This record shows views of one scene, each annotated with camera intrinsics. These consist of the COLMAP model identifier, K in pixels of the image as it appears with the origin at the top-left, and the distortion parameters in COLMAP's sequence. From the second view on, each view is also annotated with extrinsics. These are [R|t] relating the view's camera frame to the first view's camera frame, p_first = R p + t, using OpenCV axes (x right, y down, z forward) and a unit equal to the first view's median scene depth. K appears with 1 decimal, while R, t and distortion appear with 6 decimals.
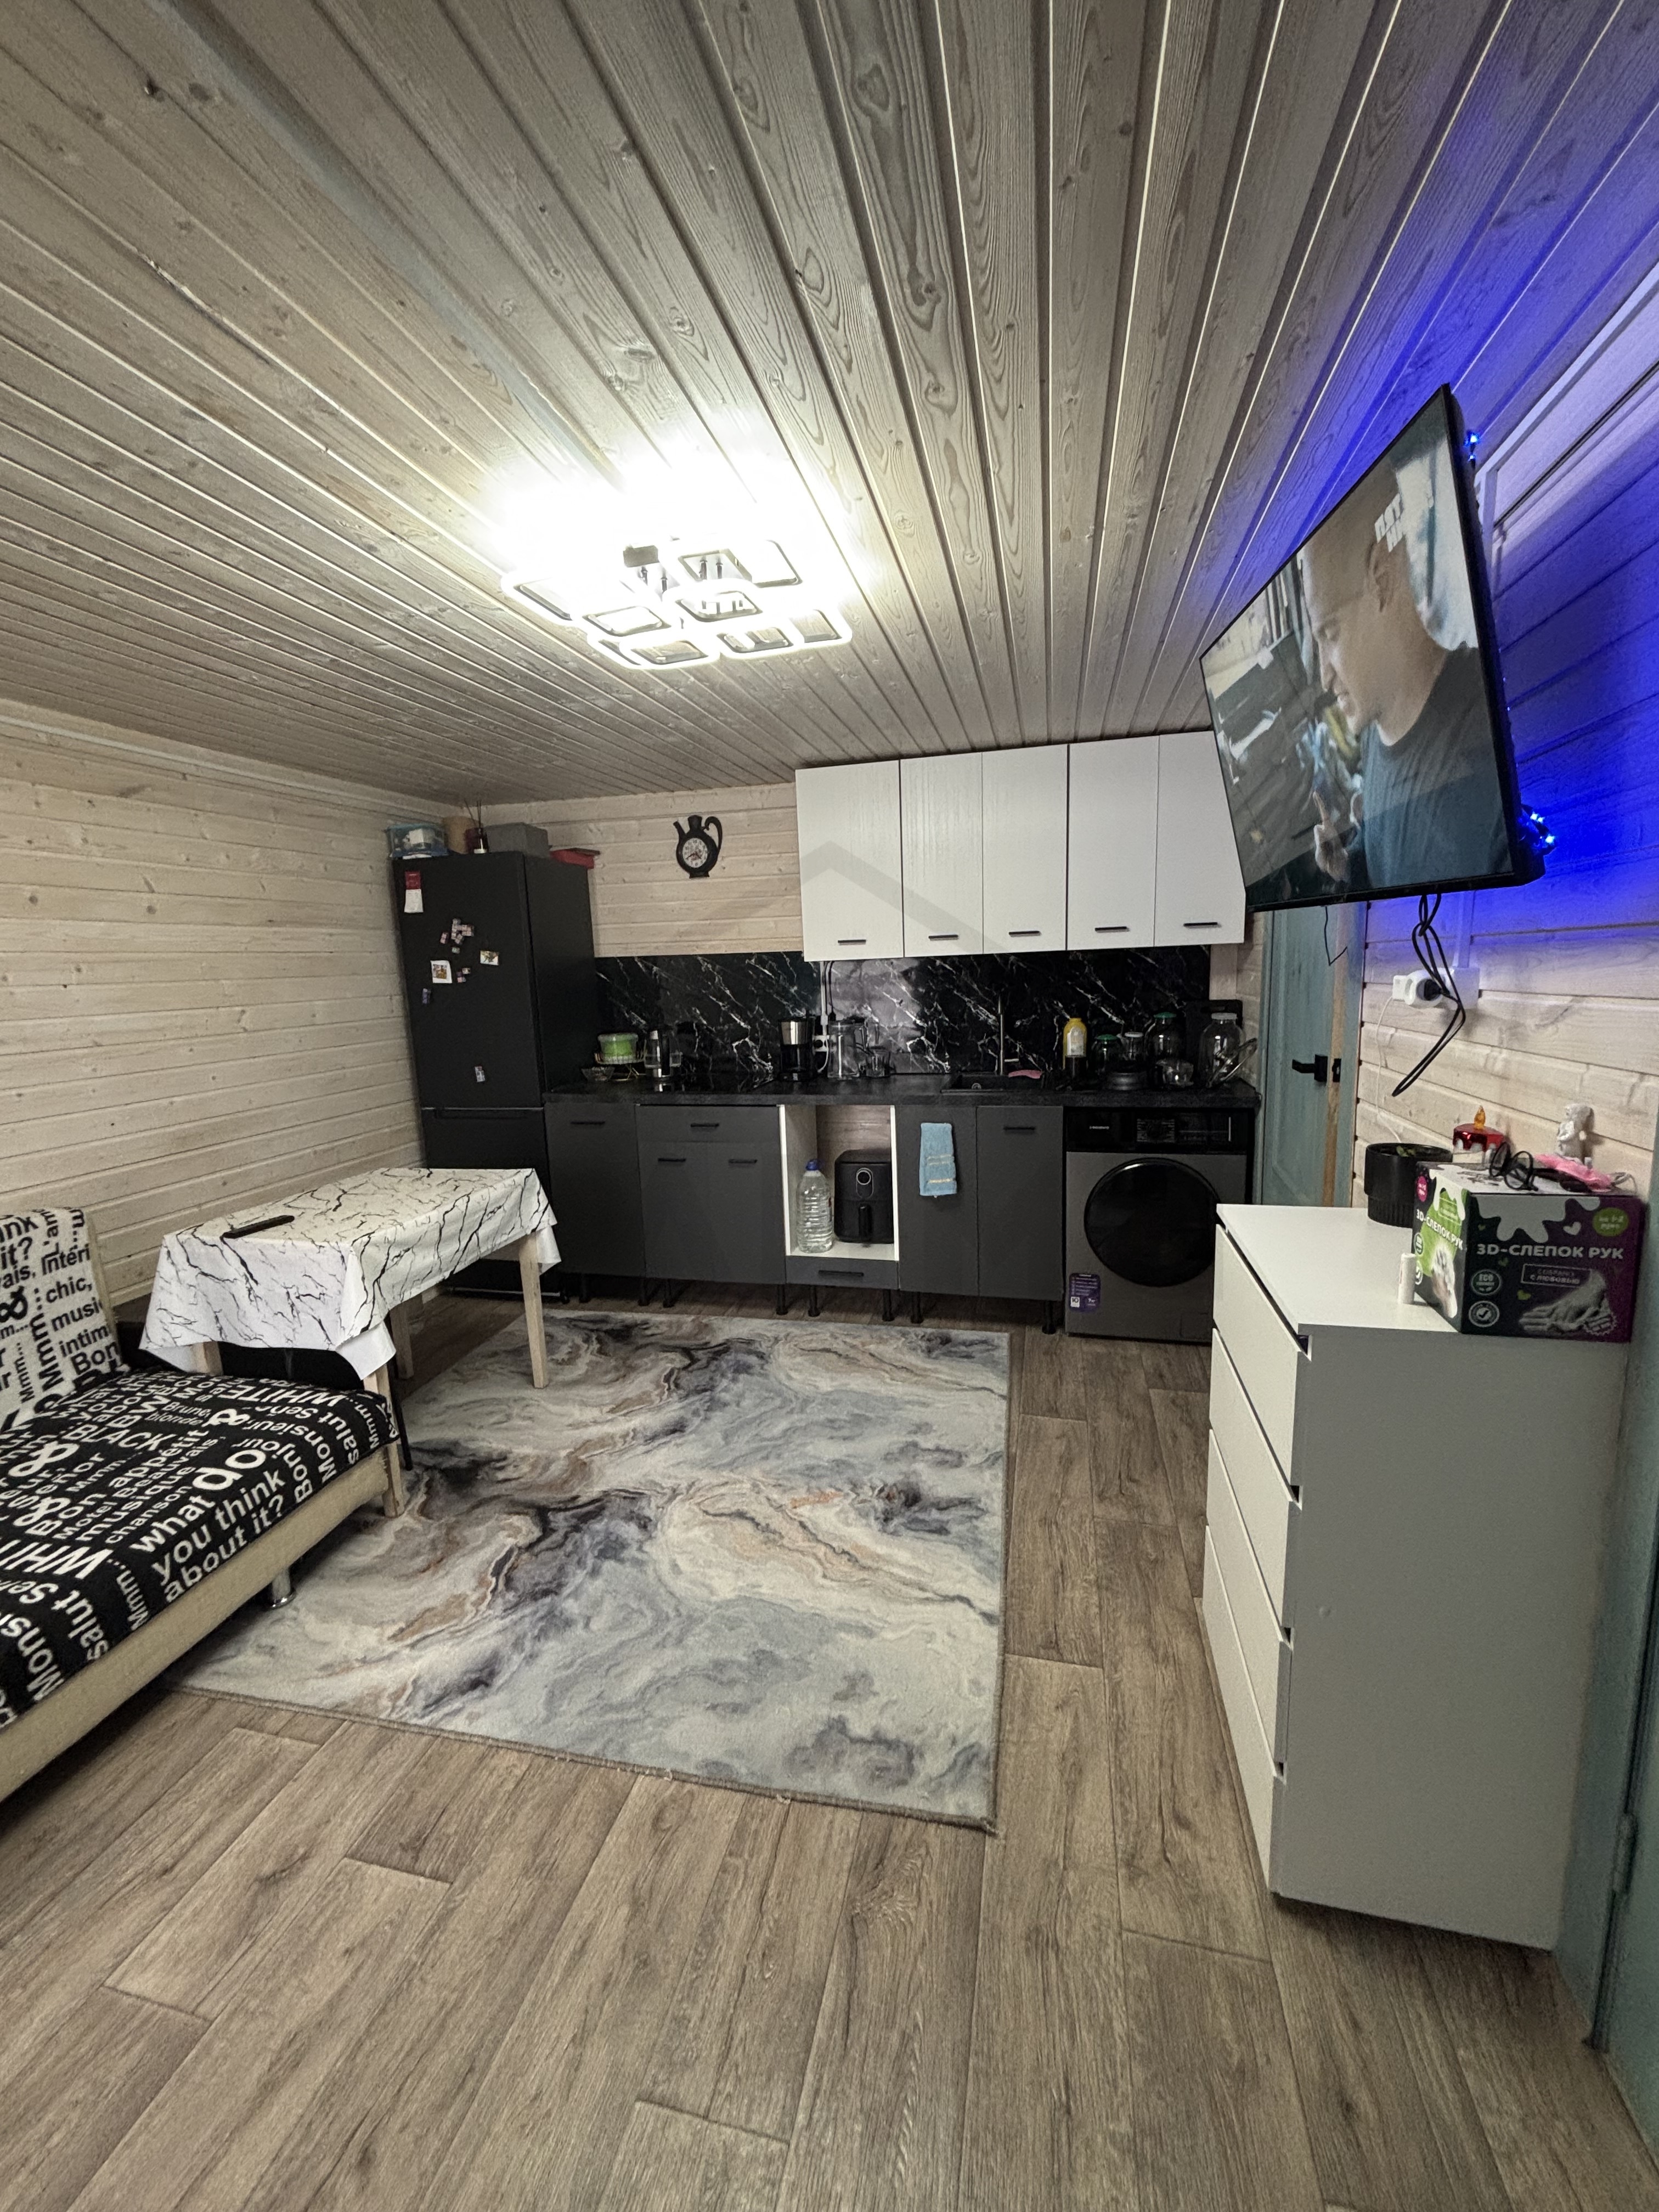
lens RADIAL K [[888.8, 0, 832.1], [0, 888.8, 1109.5], [0, 0, 1]] dist [-0.003493, 0.001210]
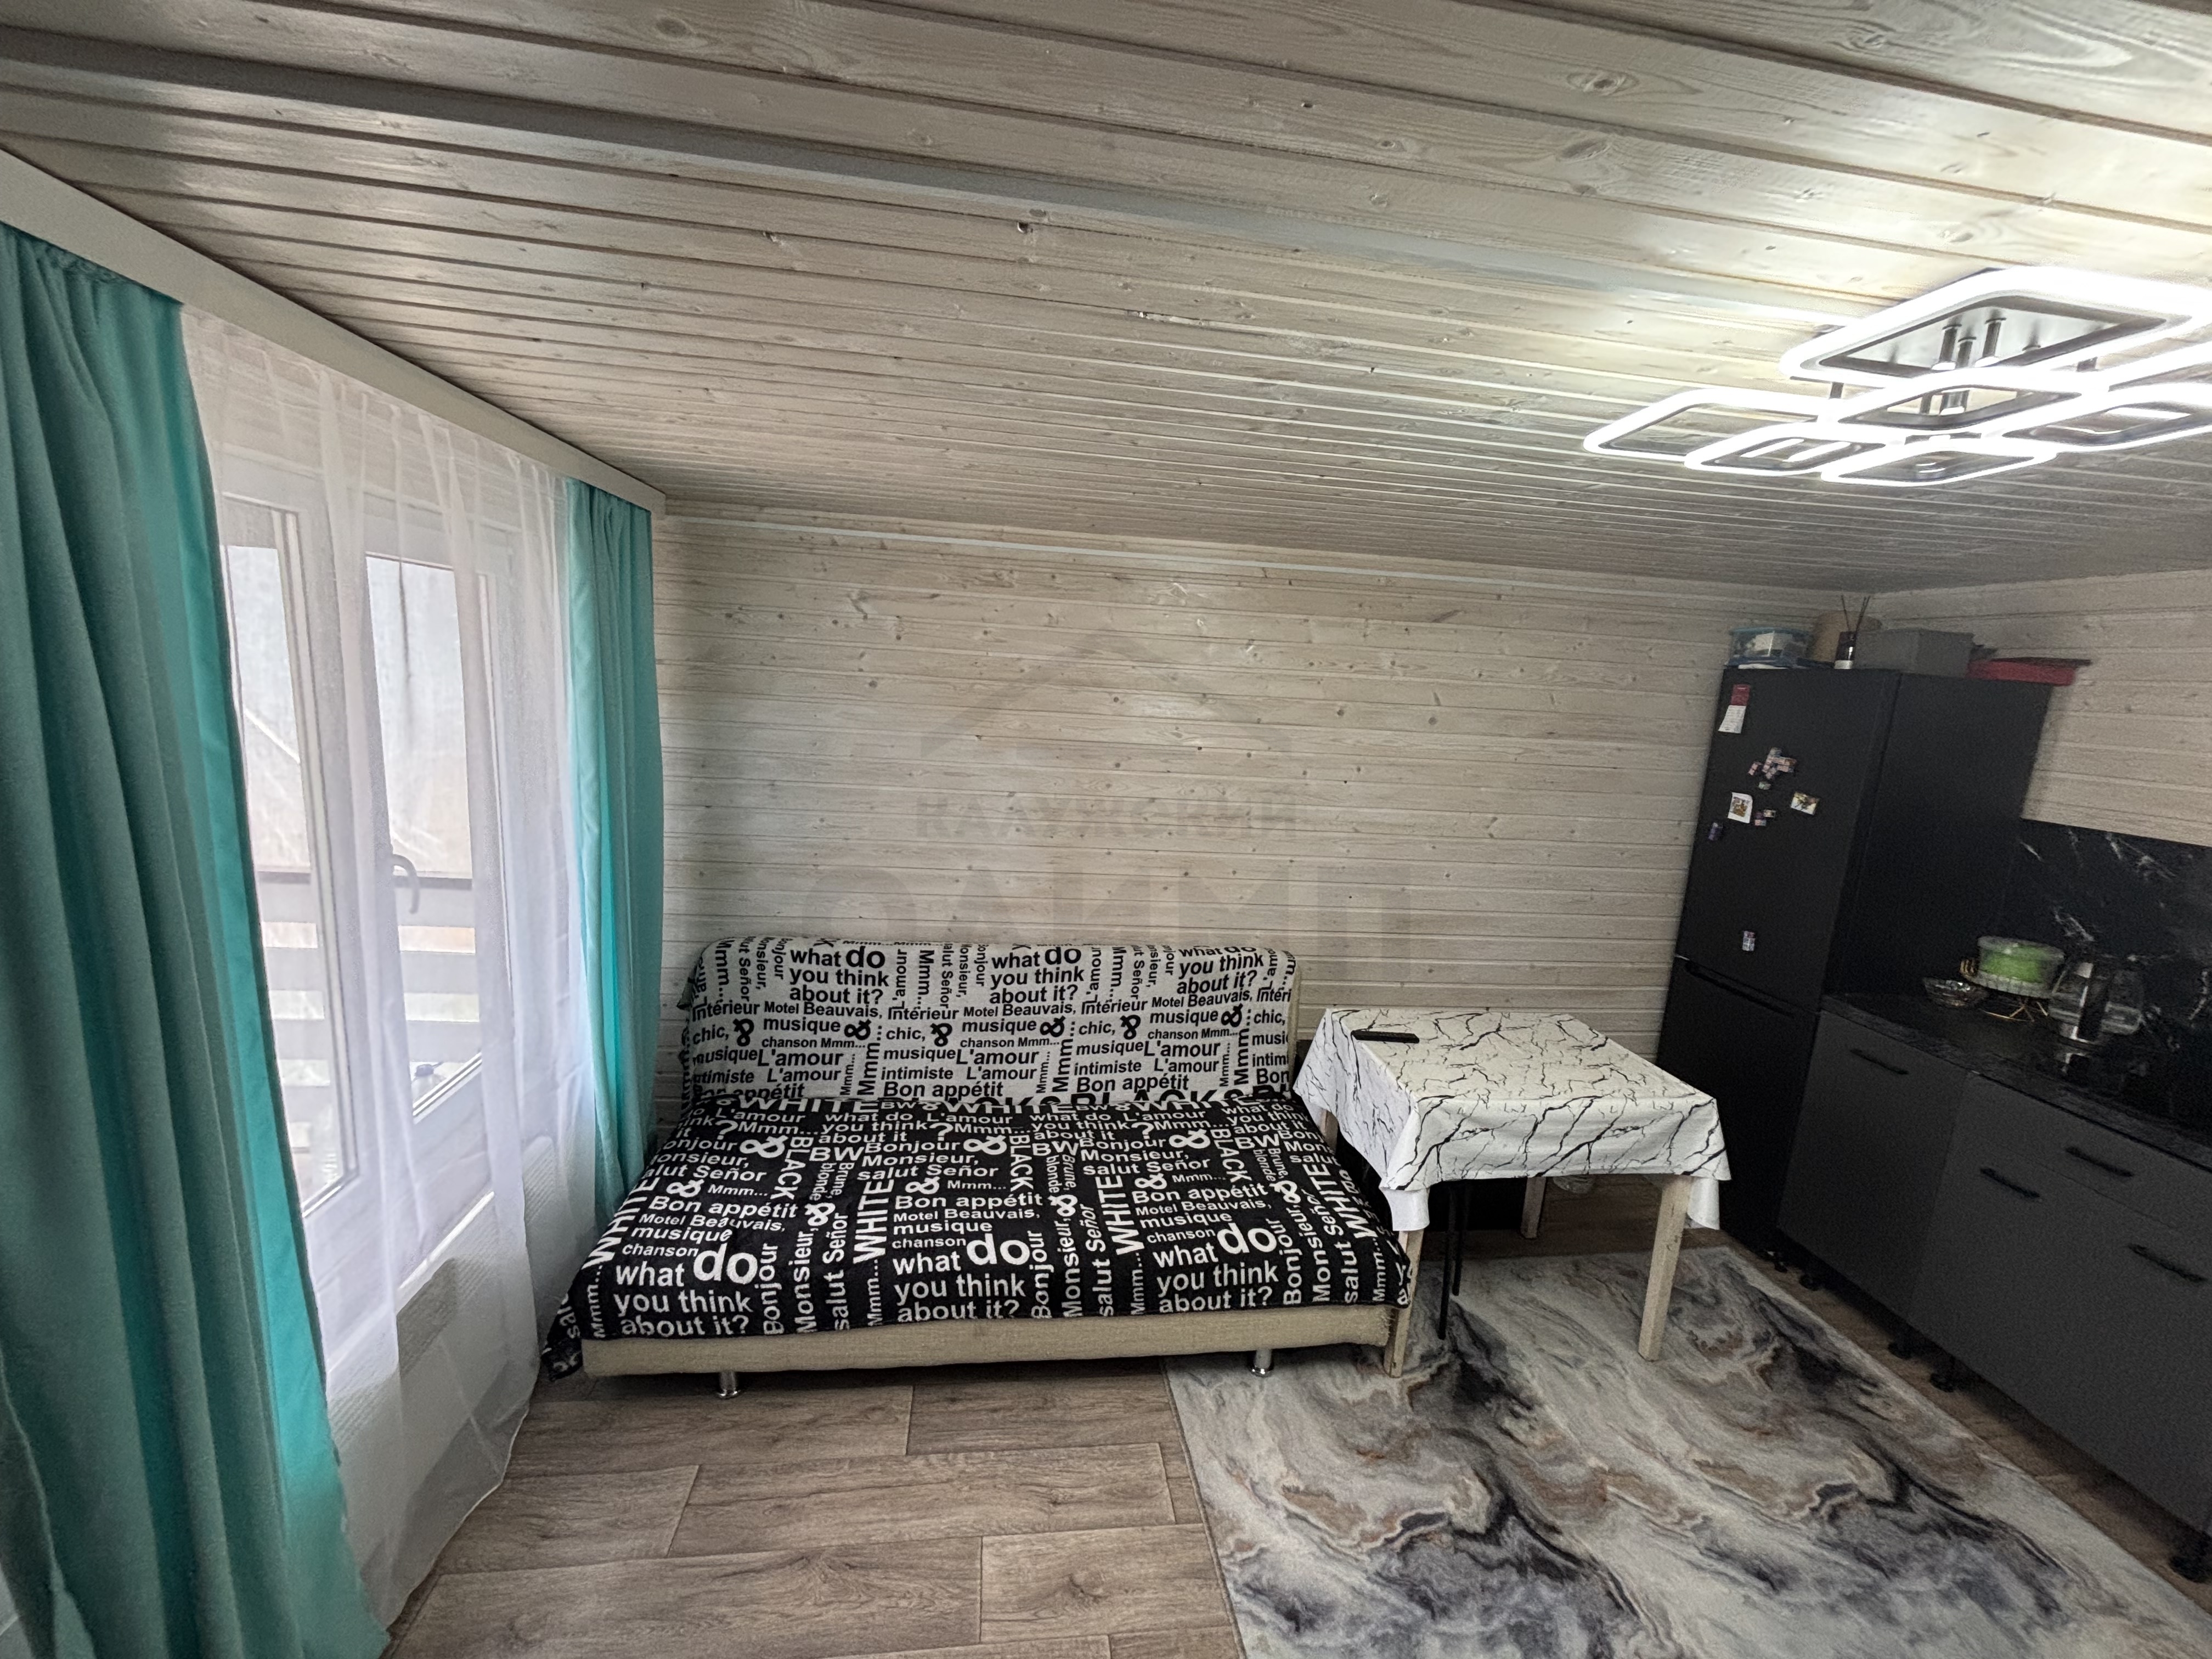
lens RADIAL K [[888.8, 0, 1100.0], [0, 888.8, 829.3], [0, 0, 1]] dist [-0.003493, 0.001210]
pose [[0.350966, 0.219725, -0.910244, 0.129570], [-0.225795, 0.963254, 0.145461, -0.160572], [0.908757, 0.154477, 0.387682, 0.207348]]
